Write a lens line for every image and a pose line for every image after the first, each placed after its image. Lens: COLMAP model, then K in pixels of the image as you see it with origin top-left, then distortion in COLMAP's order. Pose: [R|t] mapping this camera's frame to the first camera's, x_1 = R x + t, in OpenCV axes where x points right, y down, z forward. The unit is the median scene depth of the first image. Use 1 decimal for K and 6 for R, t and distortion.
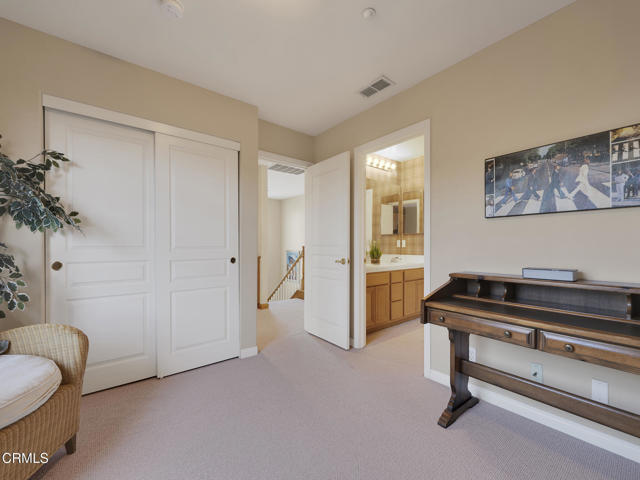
lens RADIAL K [[268.0, 0, 320.0], [0, 268.0, 240.0], [0, 0, 1]] dist [0.001129, 0.000038]
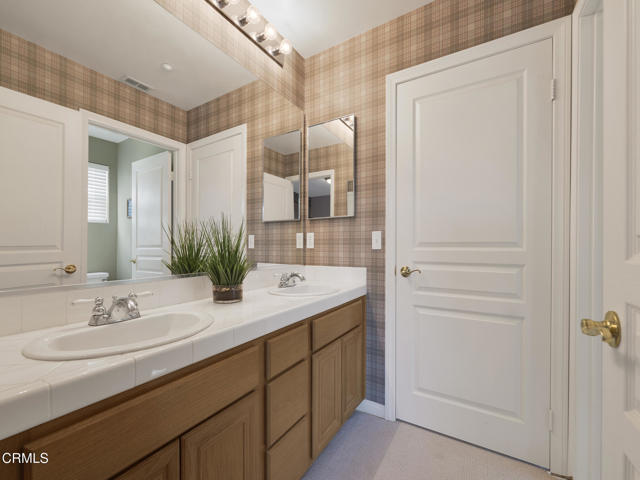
lens RADIAL K [[268.0, 0, 320.0], [0, 268.0, 240.0], [0, 0, 1]] dist [0.001129, 0.000038]
pose [[0.940980, 0.000927, 0.338461, 0.176164], [0.000497, 0.999991, -0.004123, 0.014648], [-0.338462, 0.004048, 0.940971, 0.574003]]
